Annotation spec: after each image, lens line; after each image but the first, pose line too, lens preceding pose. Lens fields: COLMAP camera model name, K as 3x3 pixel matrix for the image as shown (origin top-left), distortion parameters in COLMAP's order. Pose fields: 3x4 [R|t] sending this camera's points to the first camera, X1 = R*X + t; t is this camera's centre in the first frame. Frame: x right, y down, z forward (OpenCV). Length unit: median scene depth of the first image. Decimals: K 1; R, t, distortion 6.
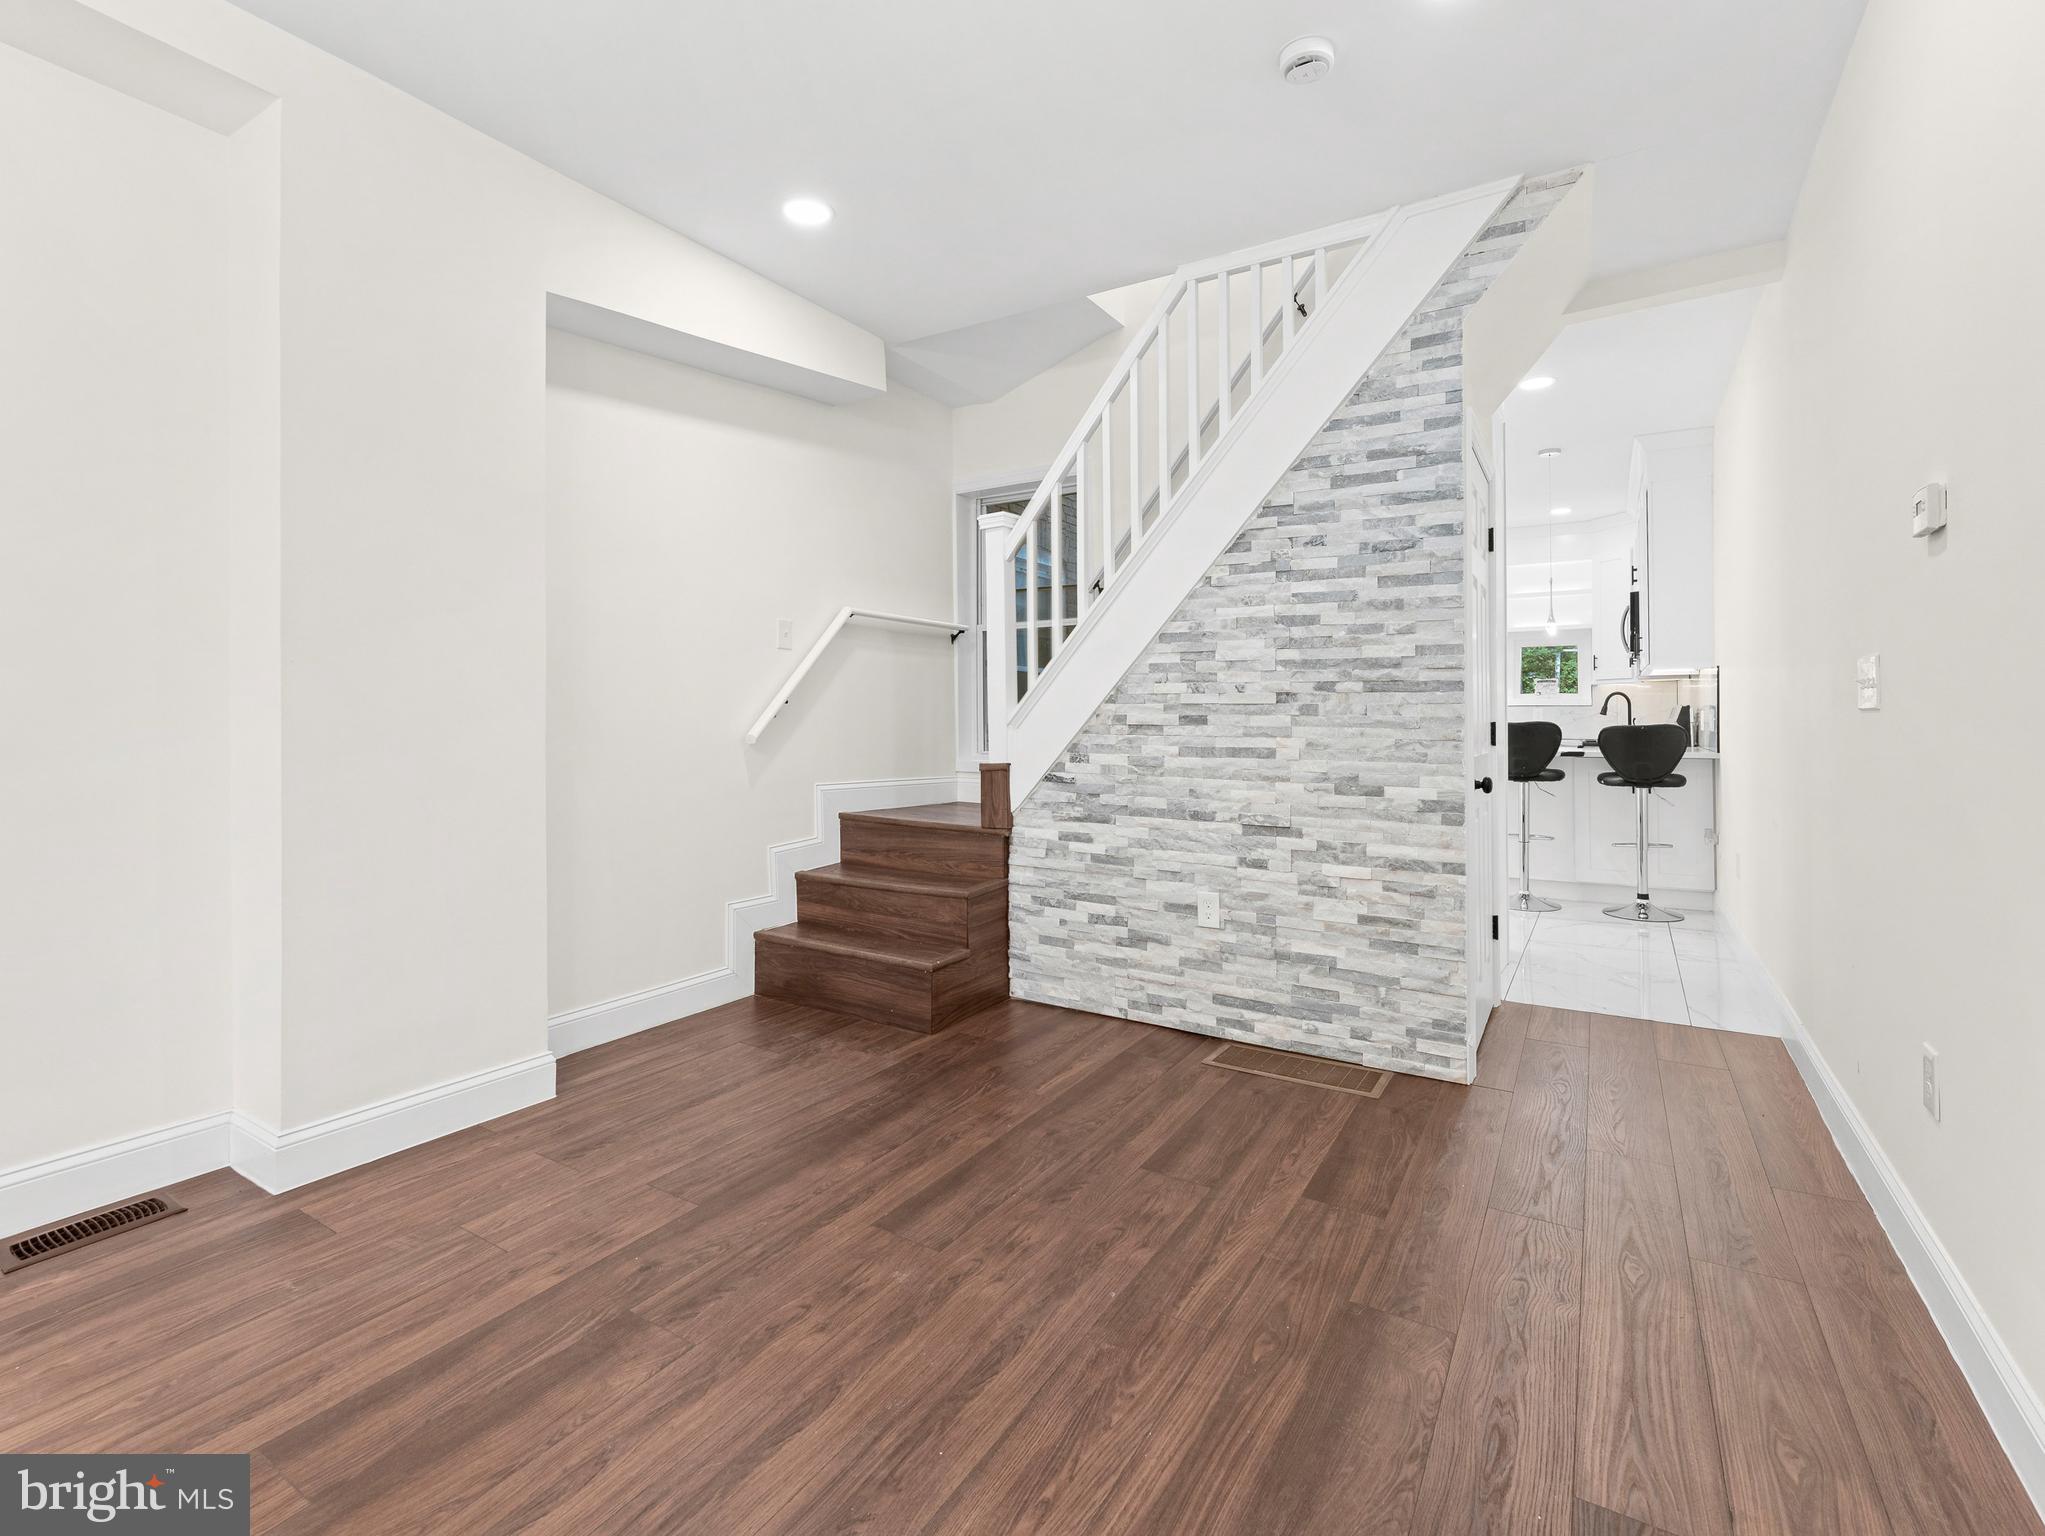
lens RADIAL K [[819.6, 0, 1066.1], [0, 819.6, 712.5], [0, 0, 1]] dist [-0.007456, -0.000102]
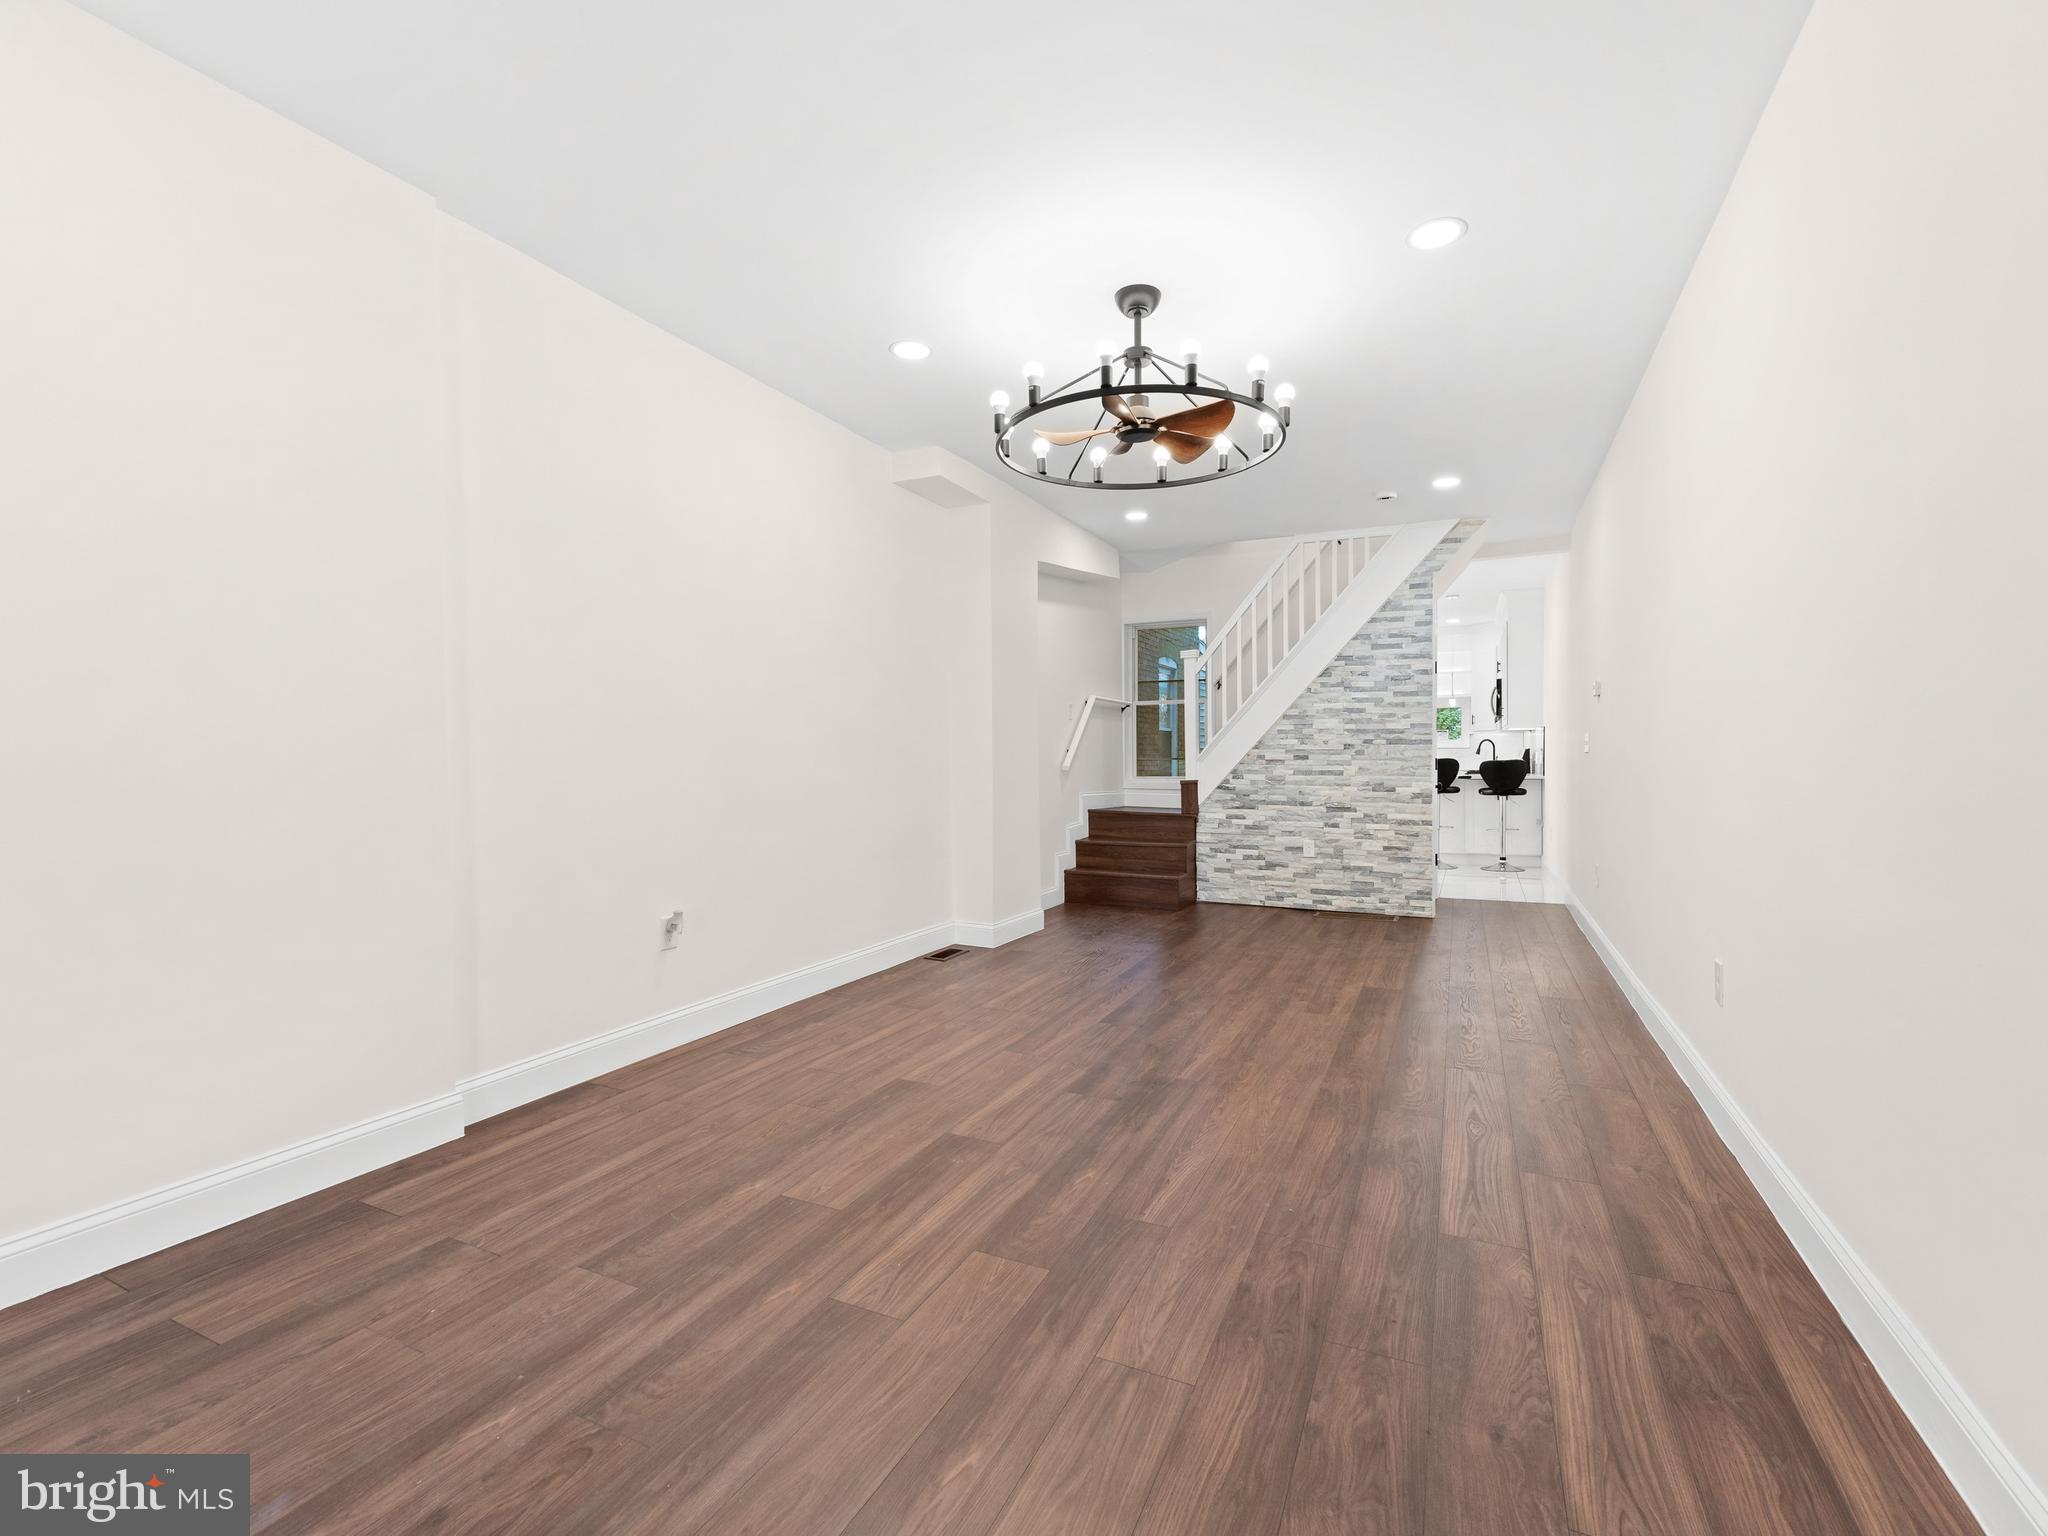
lens RADIAL K [[825.0, 0, 1022.2], [0, 825.0, 768.3], [0, 0, 1]] dist [-0.011515, 0.000891]
pose [[0.995708, -0.003230, 0.092489, -0.720394], [0.001330, 0.999787, 0.020593, -0.006974], [-0.092536, -0.020382, 0.995501, -0.979245]]
